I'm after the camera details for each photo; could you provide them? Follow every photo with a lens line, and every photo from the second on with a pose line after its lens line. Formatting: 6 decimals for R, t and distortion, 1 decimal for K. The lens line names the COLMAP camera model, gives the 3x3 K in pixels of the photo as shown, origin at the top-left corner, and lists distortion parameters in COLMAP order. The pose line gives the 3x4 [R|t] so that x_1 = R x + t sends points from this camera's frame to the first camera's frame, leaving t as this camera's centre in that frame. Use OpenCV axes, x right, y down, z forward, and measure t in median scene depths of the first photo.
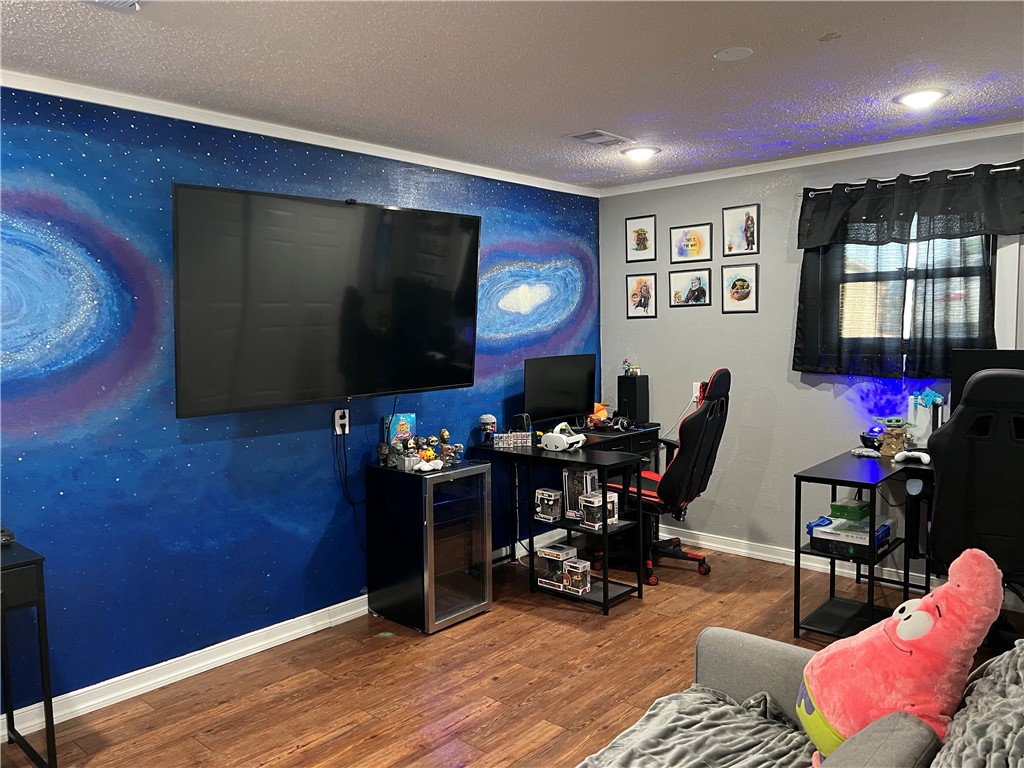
lens RADIAL K [[769.7, 0, 509.8], [0, 769.7, 385.3], [0, 0, 1]] dist [0.064781, -0.061064]
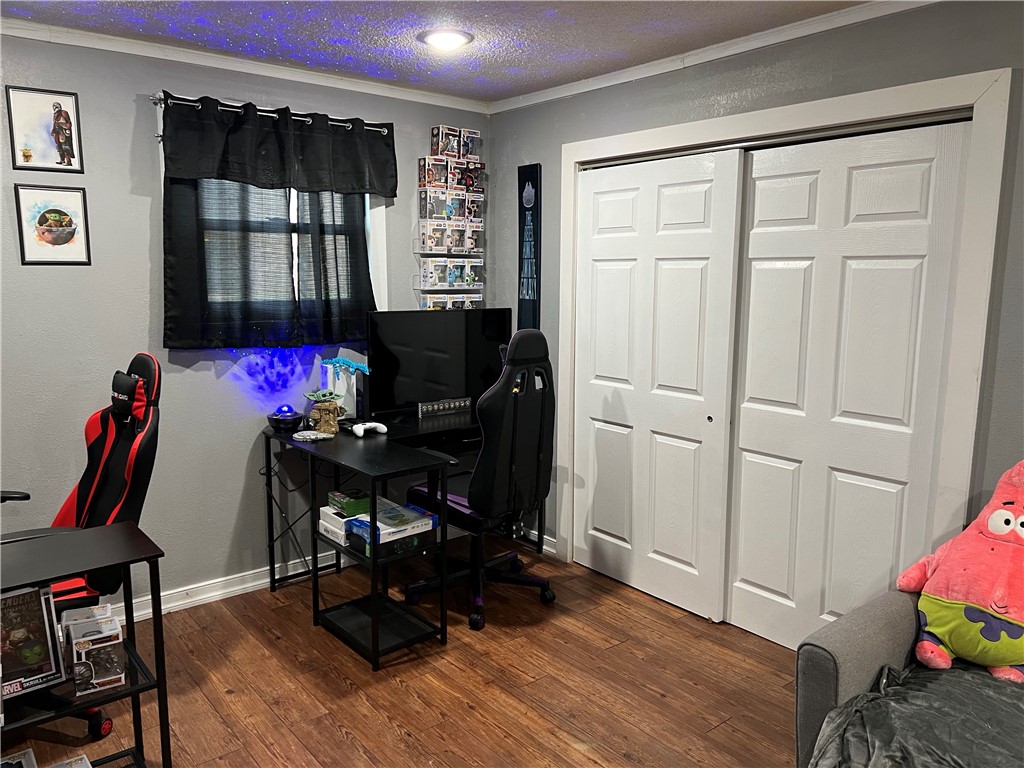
lens RADIAL K [[769.7, 0, 510.7], [0, 769.7, 385.3], [0, 0, 1]] dist [0.064781, -0.061064]
pose [[0.151565, -0.127522, 0.980187, -0.296561], [0.072652, 0.990398, 0.117616, -0.046187], [-0.985774, 0.053386, 0.159374, 0.567317]]
